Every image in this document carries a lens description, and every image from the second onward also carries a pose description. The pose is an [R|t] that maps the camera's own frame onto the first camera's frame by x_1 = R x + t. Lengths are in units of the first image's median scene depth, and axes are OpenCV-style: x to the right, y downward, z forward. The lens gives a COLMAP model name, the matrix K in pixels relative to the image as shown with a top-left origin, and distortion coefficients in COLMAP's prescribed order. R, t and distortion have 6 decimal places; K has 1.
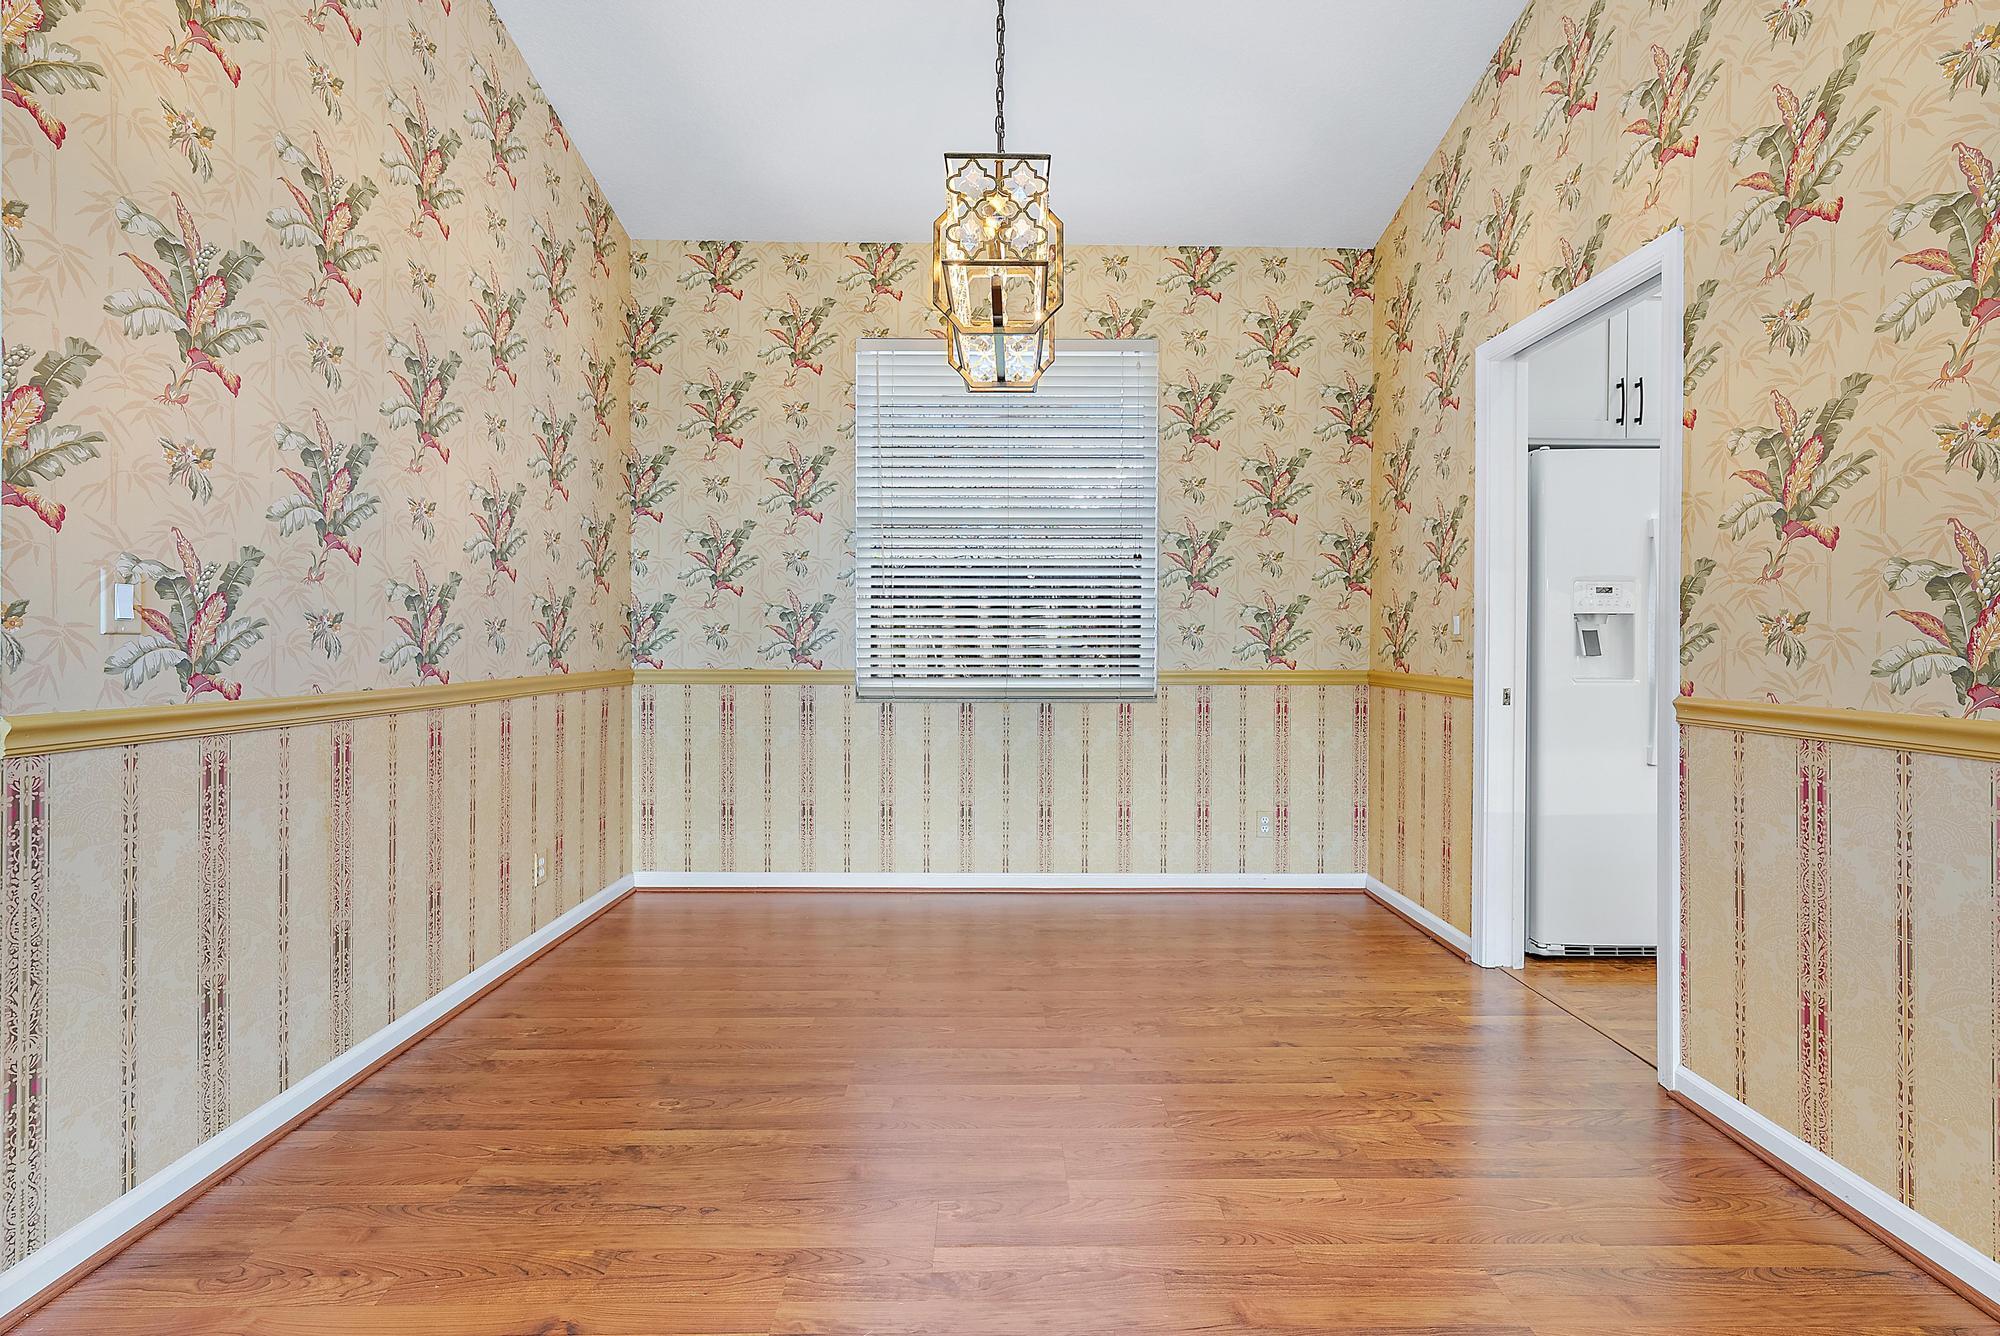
lens RADIAL K [[871.5, 0, 1006.7], [0, 871.5, 647.6], [0, 0, 1]] dist [-0.004148, -0.000304]
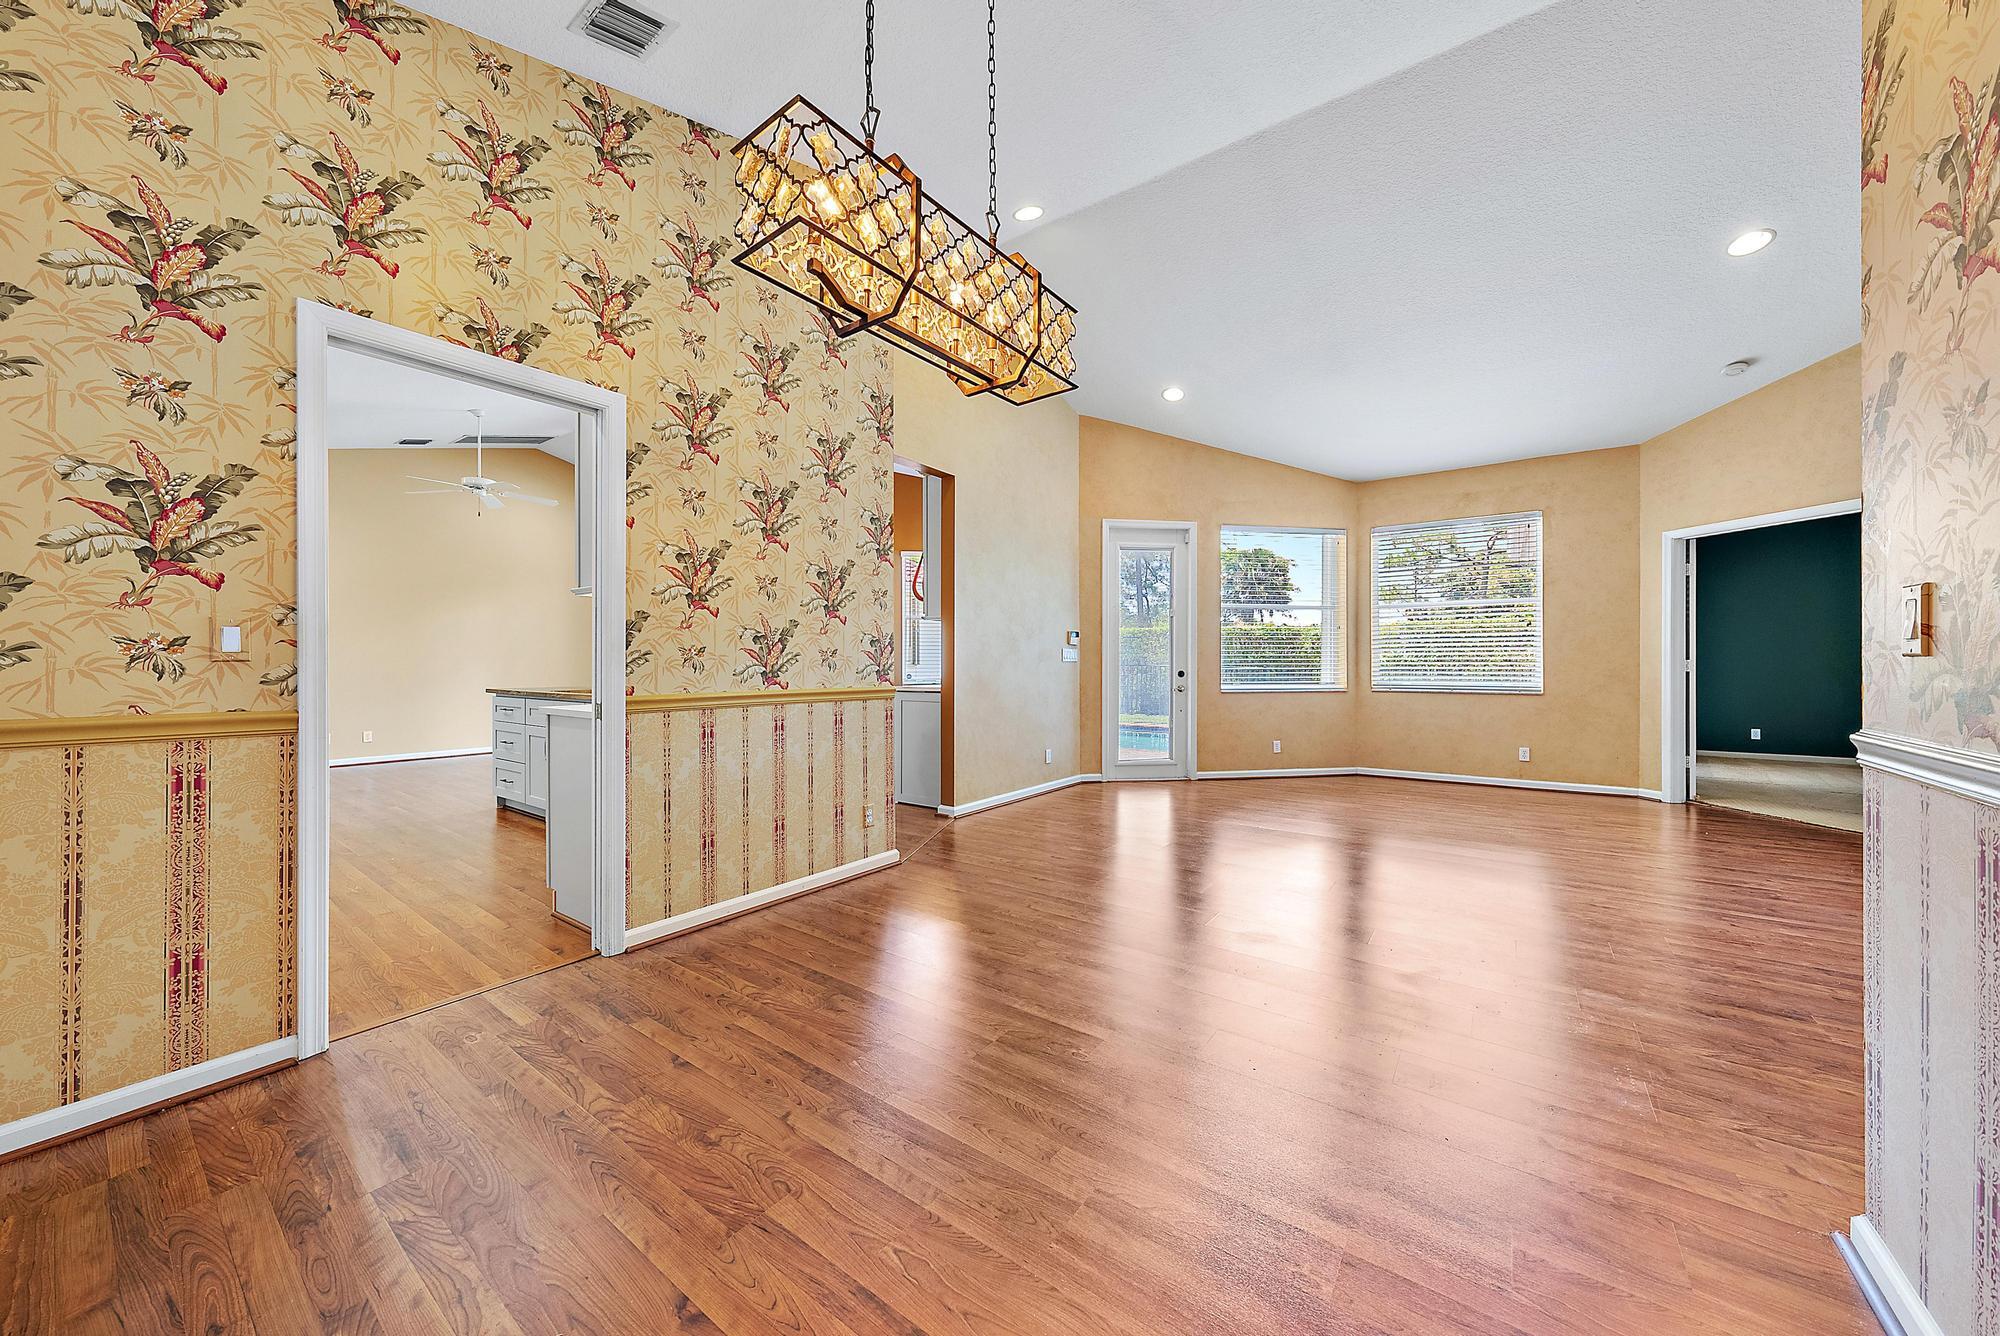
lens RADIAL K [[697.6, 0, 1011.6], [0, 697.6, 669.4], [0, 0, 1]] dist [-0.007647, 0.001660]
pose [[-0.806159, -0.005689, 0.591672, -0.349413], [0.005104, 0.999850, 0.016568, -0.006439], [-0.591677, 0.016376, -0.806009, 1.059080]]
